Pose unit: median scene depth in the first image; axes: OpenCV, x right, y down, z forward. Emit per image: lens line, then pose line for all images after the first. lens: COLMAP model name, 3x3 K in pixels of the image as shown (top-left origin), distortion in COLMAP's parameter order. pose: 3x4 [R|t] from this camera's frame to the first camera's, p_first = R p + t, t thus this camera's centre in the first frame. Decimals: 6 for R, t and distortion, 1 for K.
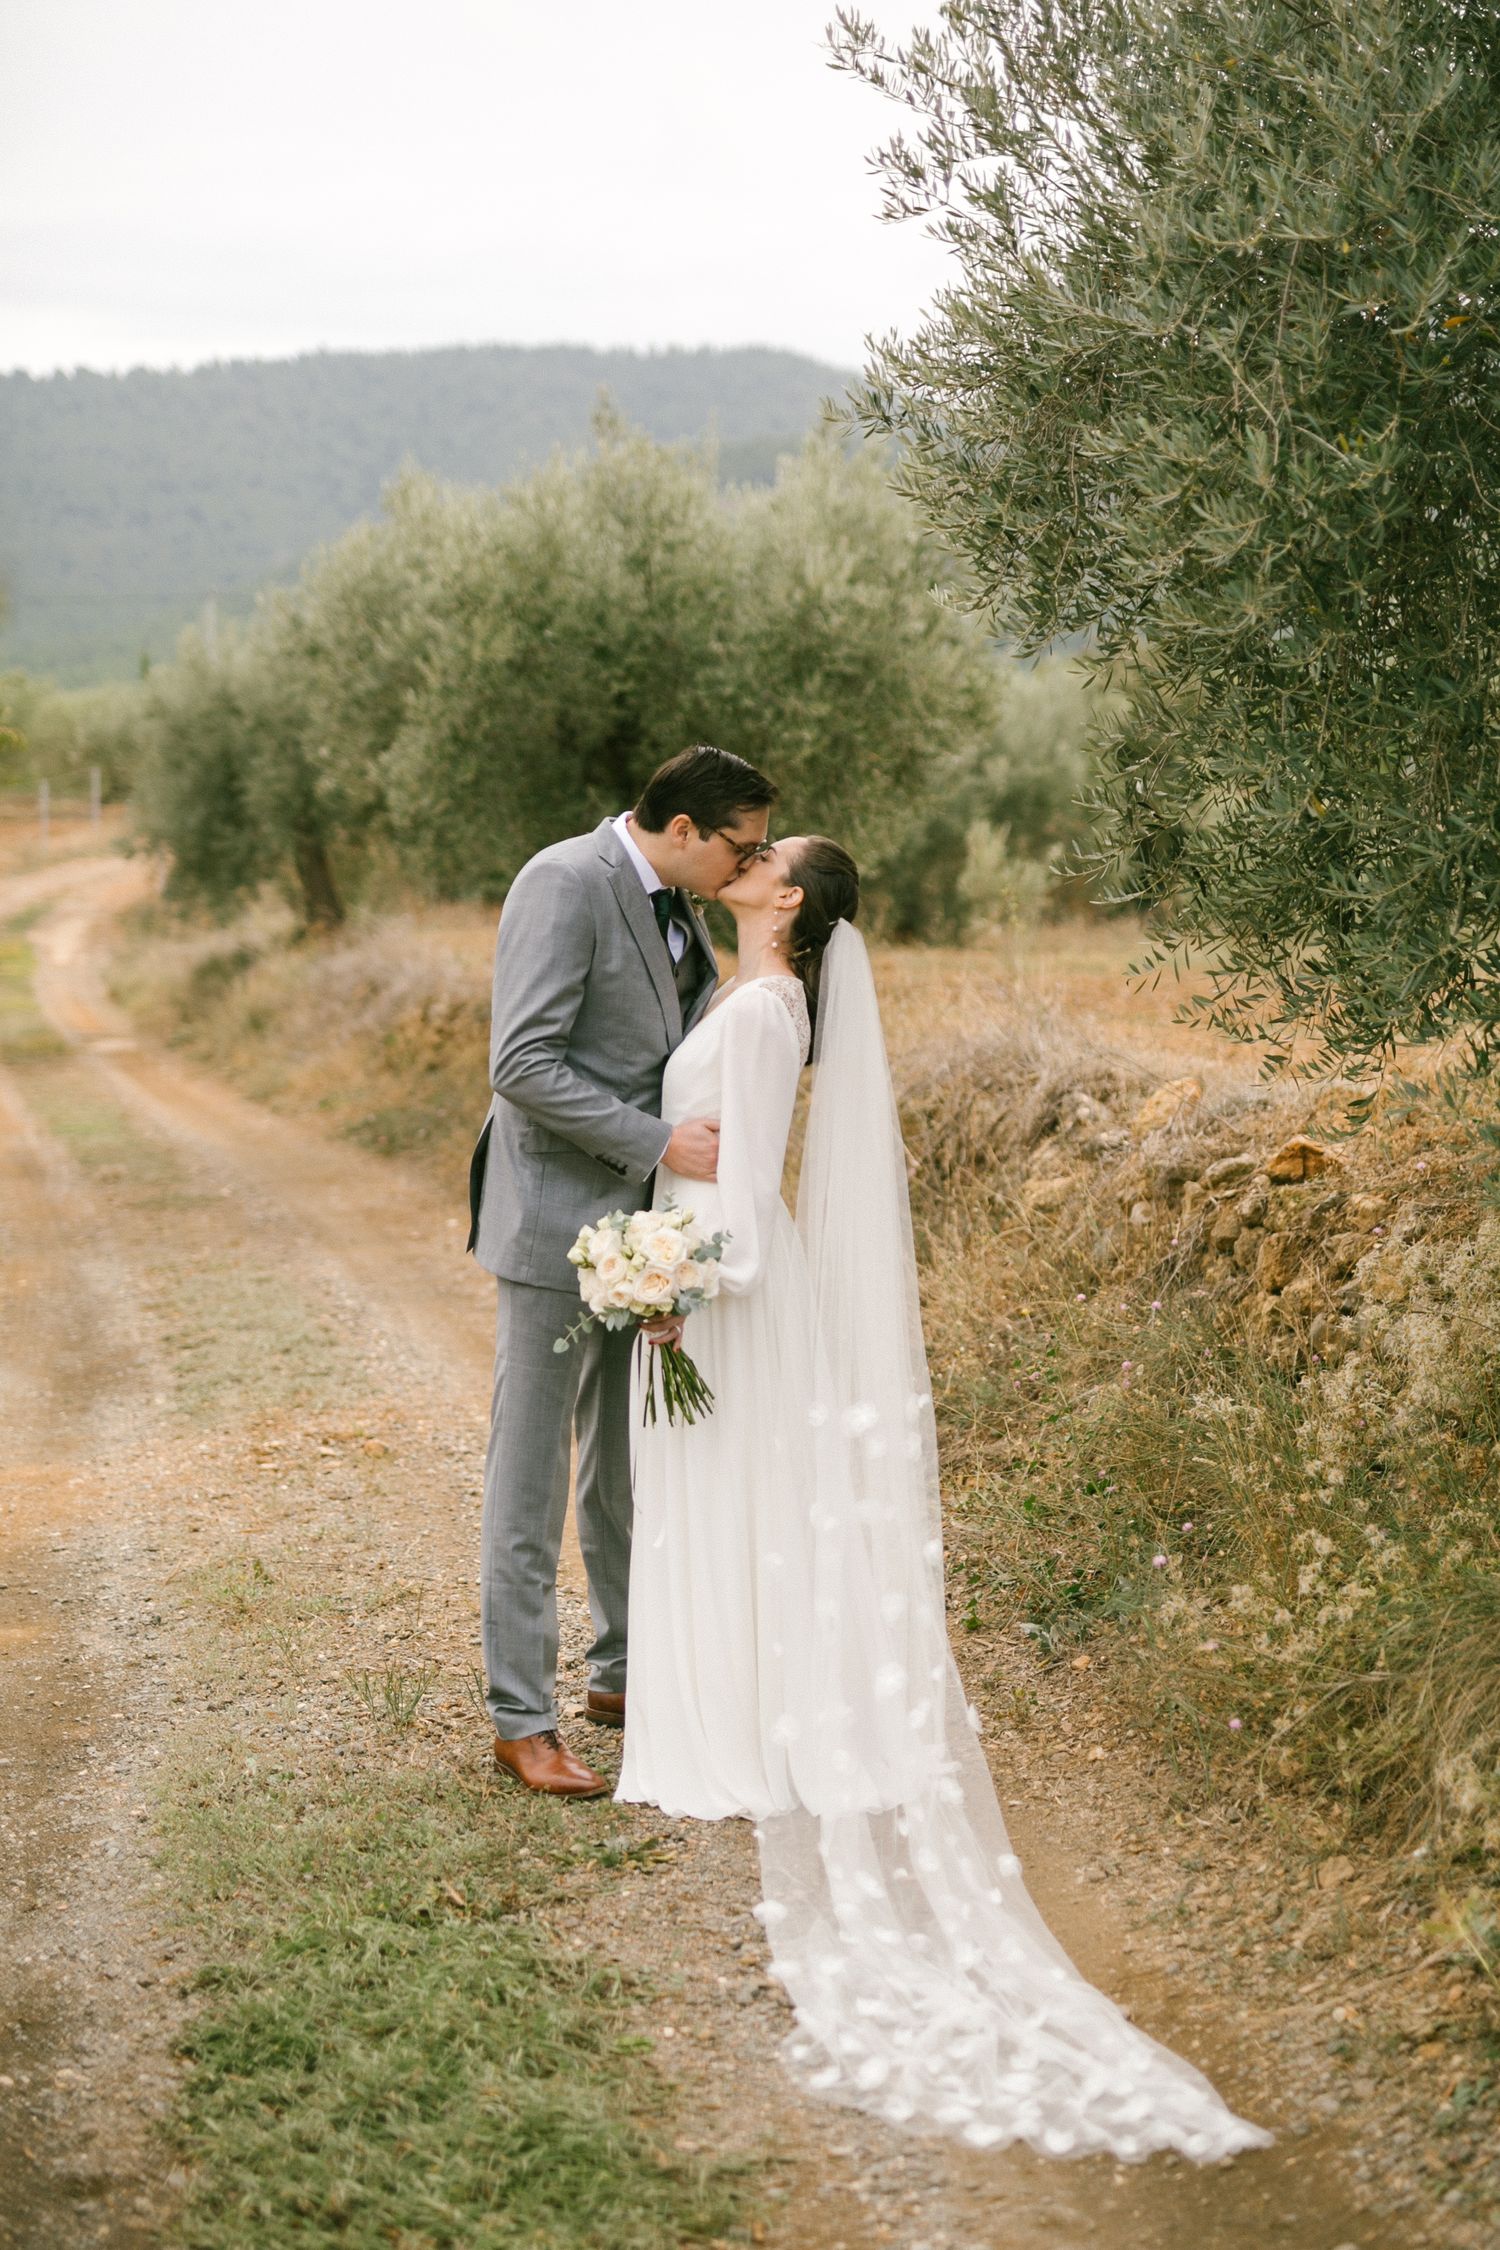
lens RADIAL K [[3169.0, 0, 750.0], [0, 3169.0, 1125.0], [0, 0, 1]] dist [-0.004842, -0.017891]
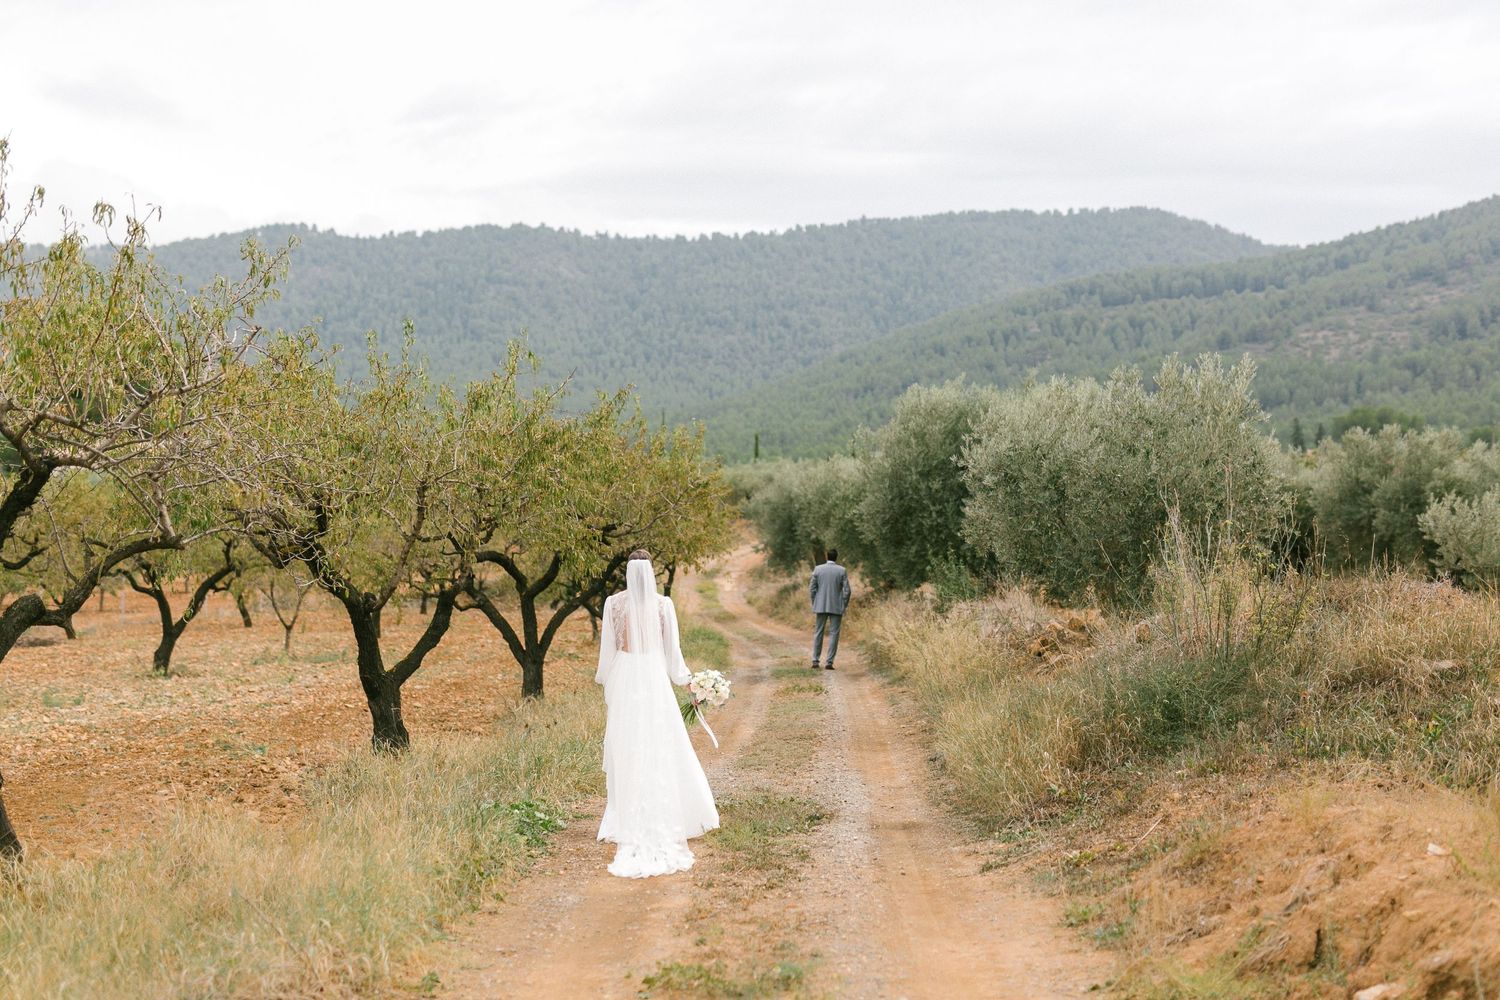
lens RADIAL K [[2112.7, 0, 827.2], [0, 2112.7, 497.4], [0, 0, 1]] dist [-0.004842, -0.017891]
pose [[0.988463, -0.009475, -0.151164, 0.169943], [-0.005688, 0.995015, -0.099564, 0.061178], [0.151354, 0.099276, 0.983482, -0.950294]]
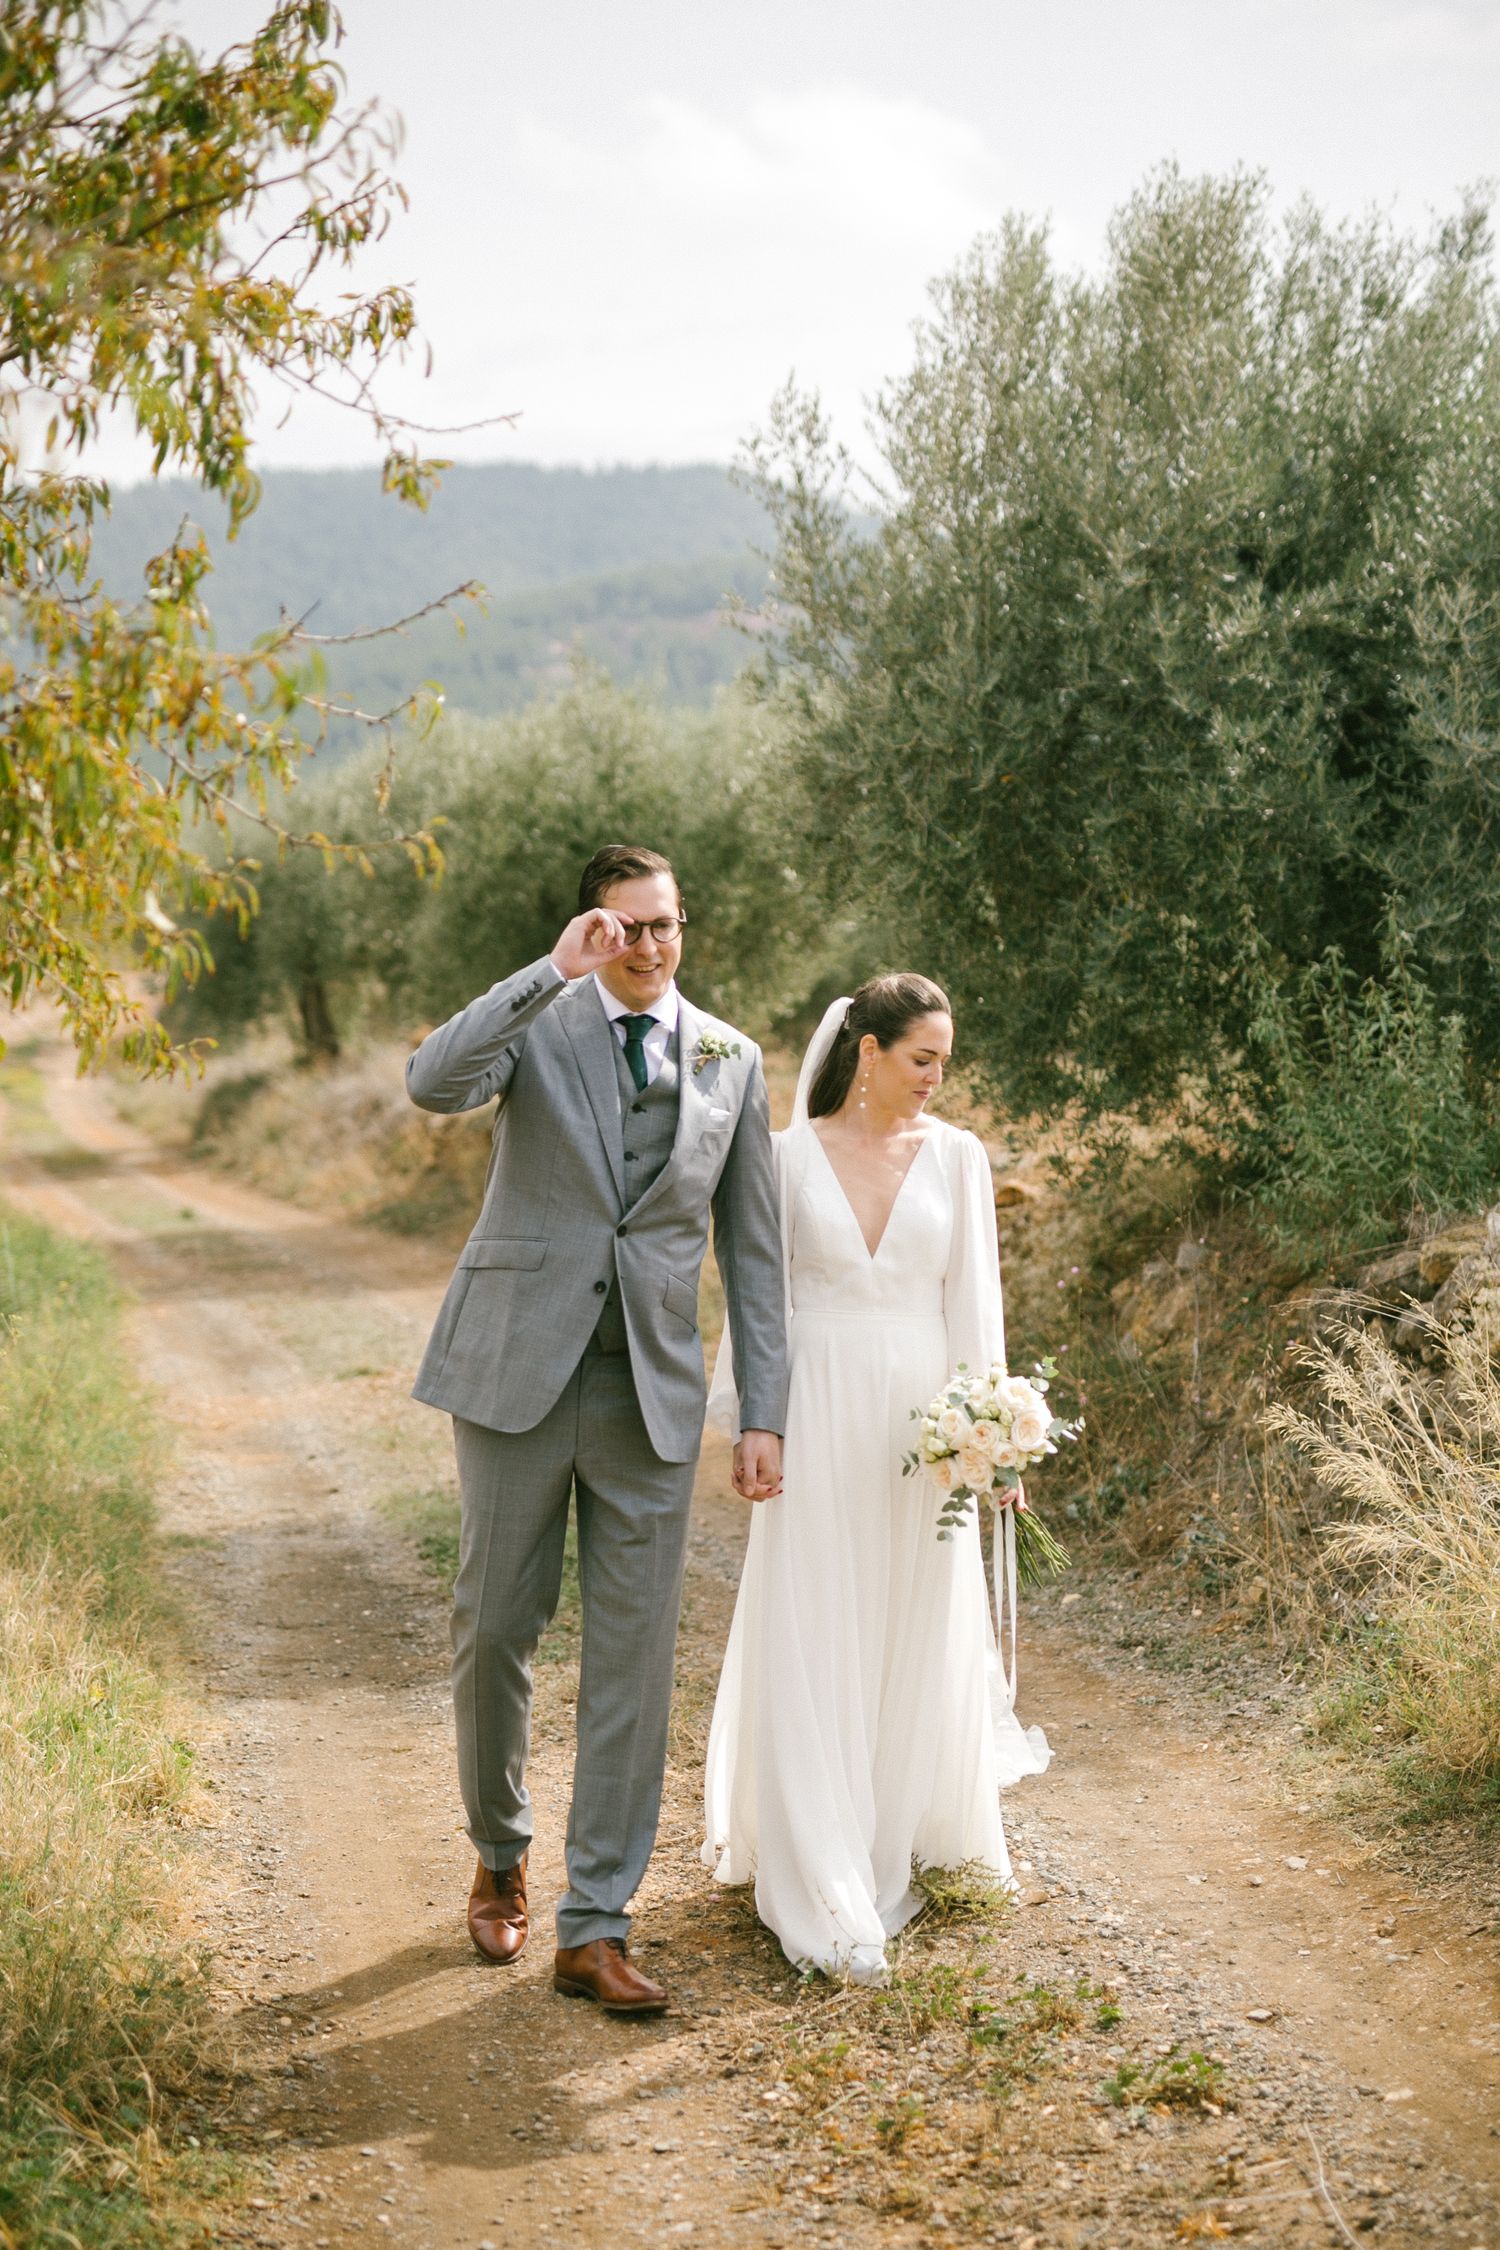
lens RADIAL K [[3303.9, 0, 750.0], [0, 3303.9, 1125.0], [0, 0, 1]] dist [0.001151, -0.006541]
pose [[0.999876, 0.001756, 0.015621, 0.001913], [-0.001110, 0.999148, -0.041257, 0.012201], [-0.015680, 0.041235, 0.999026, -0.200658]]
